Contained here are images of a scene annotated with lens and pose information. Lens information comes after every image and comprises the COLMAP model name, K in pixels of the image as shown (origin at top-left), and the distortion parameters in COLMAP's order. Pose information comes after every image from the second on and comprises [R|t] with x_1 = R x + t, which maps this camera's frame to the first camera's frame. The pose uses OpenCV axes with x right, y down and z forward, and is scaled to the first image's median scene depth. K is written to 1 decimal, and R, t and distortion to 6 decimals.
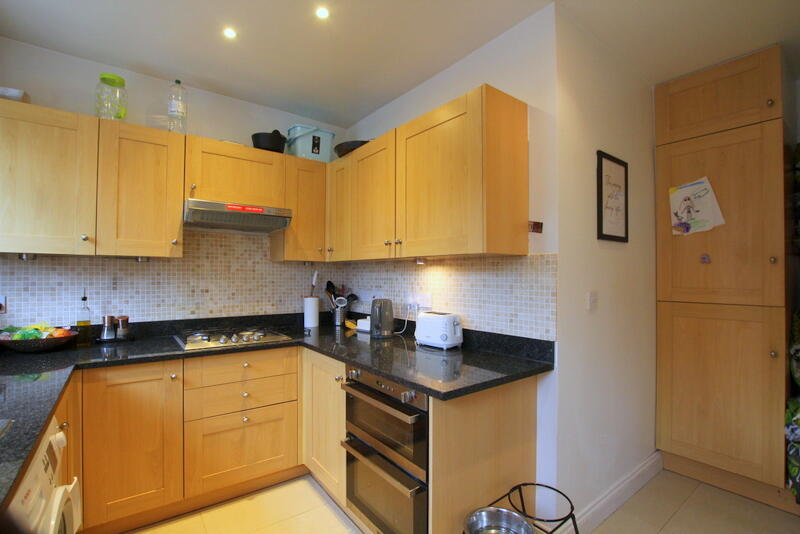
lens RADIAL K [[380.6, 0, 396.3], [0, 380.6, 268.8], [0, 0, 1]] dist [-0.002897, -0.000289]
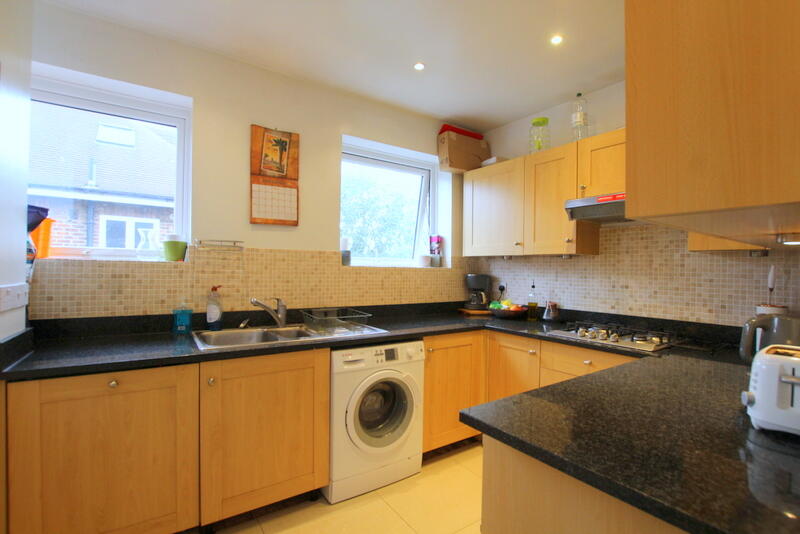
lens RADIAL K [[380.6, 0, 397.1], [0, 380.6, 269.4], [0, 0, 1]] dist [-0.002897, -0.000289]
pose [[-0.016813, -0.003575, -0.999852, 0.475947], [-0.000377, 0.999994, -0.003569, 0.017663], [0.999859, 0.000317, -0.016814, 0.436674]]
